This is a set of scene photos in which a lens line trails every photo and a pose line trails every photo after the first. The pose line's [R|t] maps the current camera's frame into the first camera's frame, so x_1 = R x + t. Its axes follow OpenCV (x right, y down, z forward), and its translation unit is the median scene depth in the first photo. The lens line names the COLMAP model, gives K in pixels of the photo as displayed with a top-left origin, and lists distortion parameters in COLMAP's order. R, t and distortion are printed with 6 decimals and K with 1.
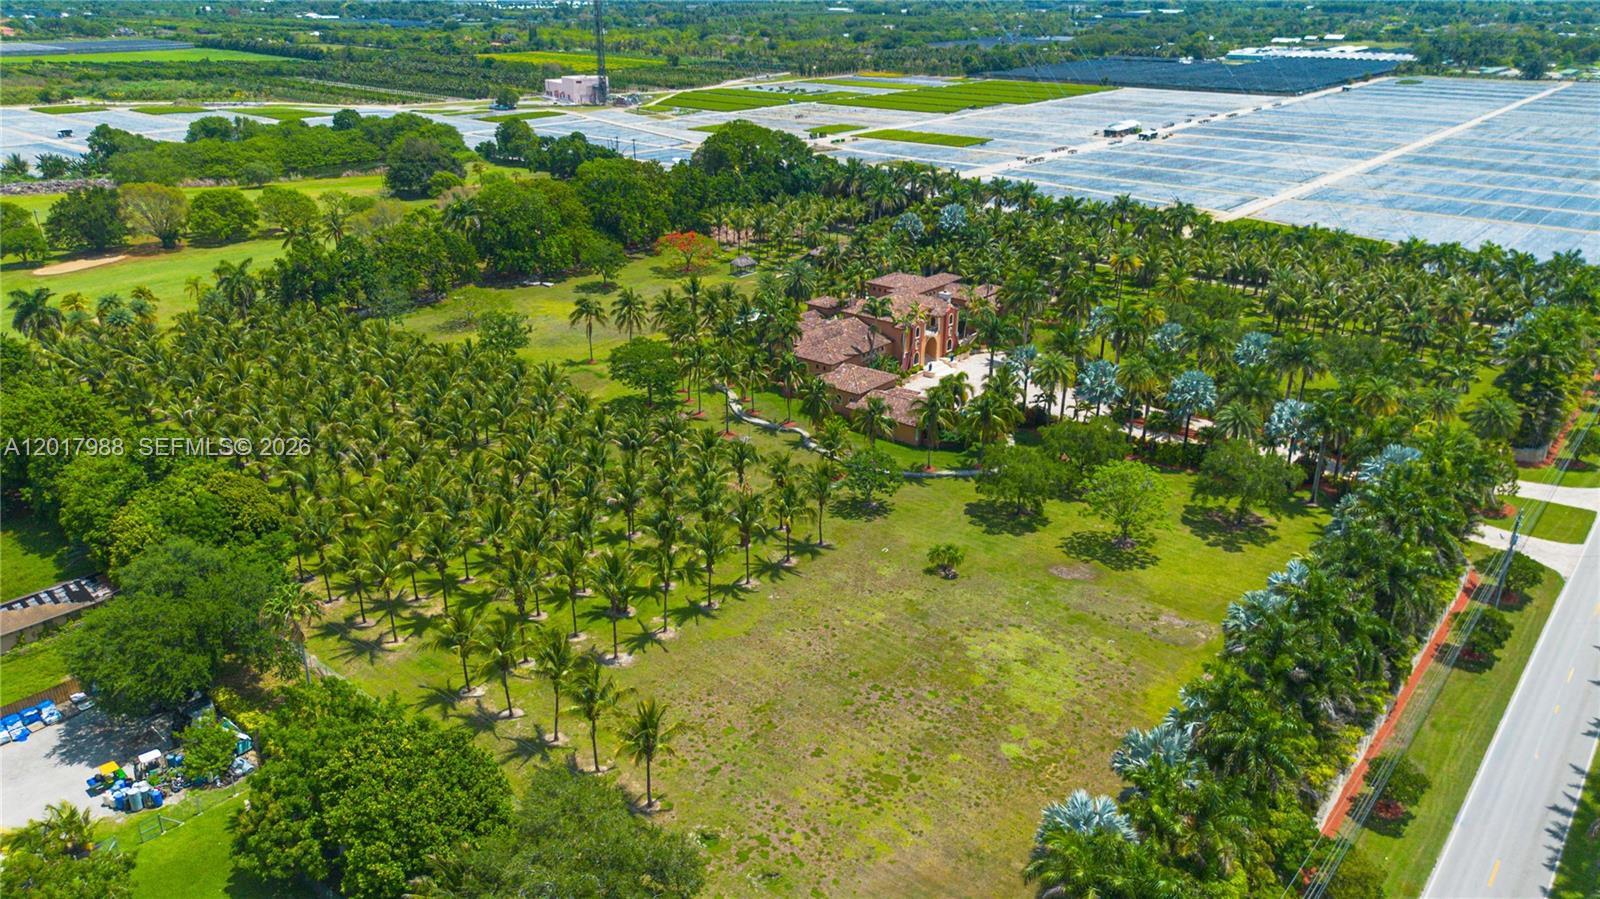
lens RADIAL K [[1110.8, 0, 800.0], [0, 1110.8, 449.5], [0, 0, 1]] dist [0.083970, -0.099495]
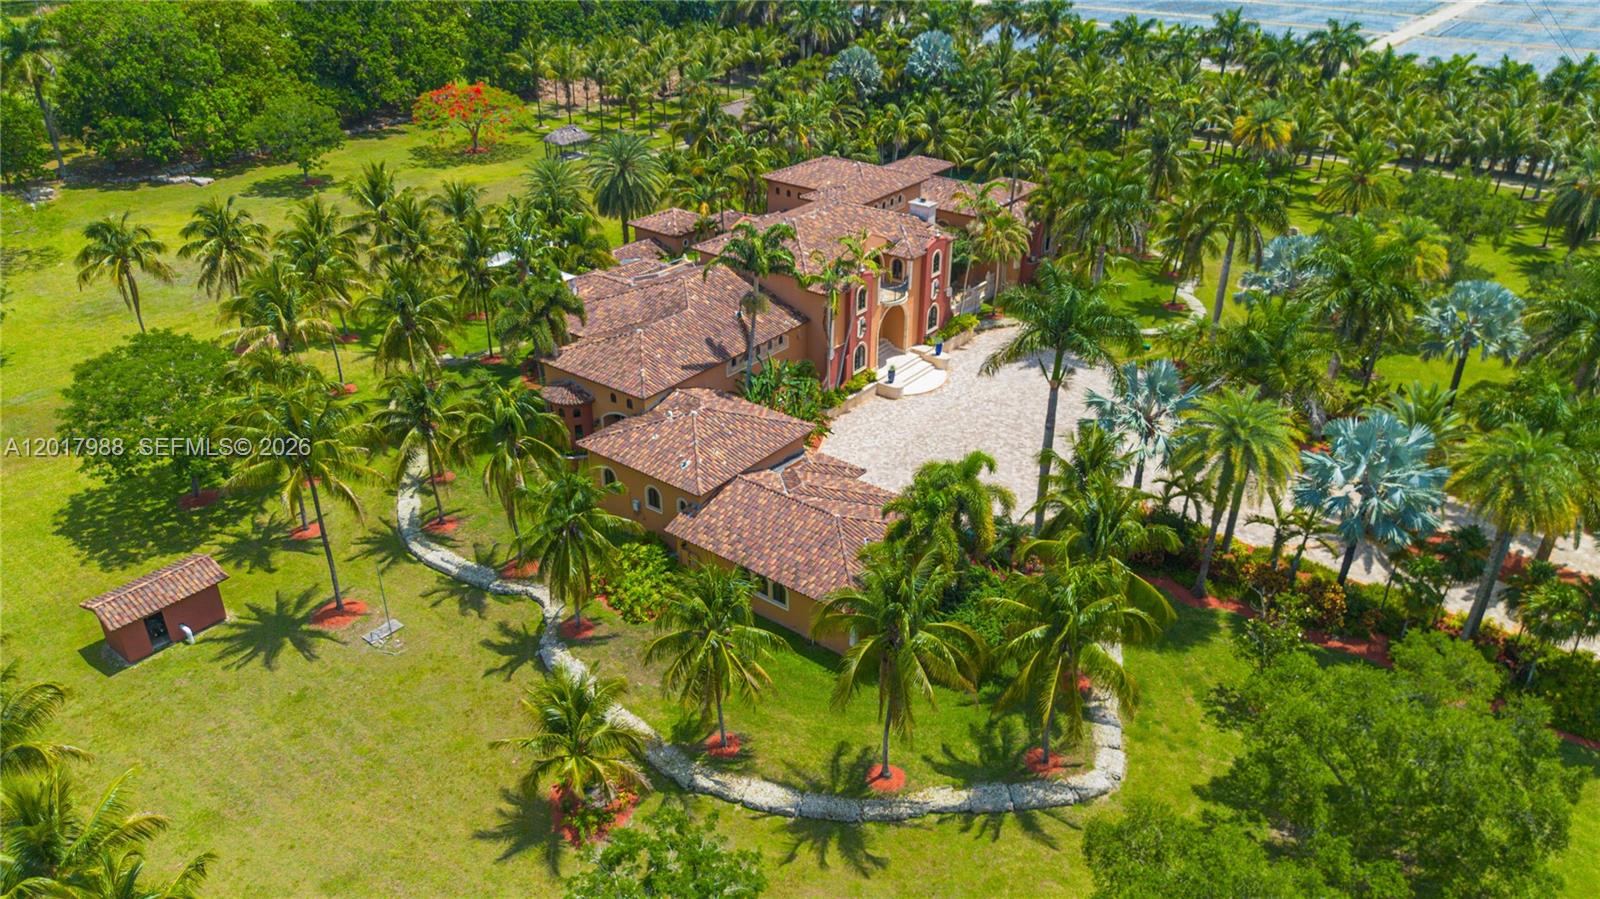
lens RADIAL K [[1110.8, 0, 800.0], [0, 1110.8, 449.5], [0, 0, 1]] dist [0.083970, -0.099495]
pose [[0.999464, -0.016275, 0.028407, 0.062972], [0.013227, 0.994449, 0.104382, -0.085531], [-0.029948, -0.103950, 0.994132, 0.518896]]
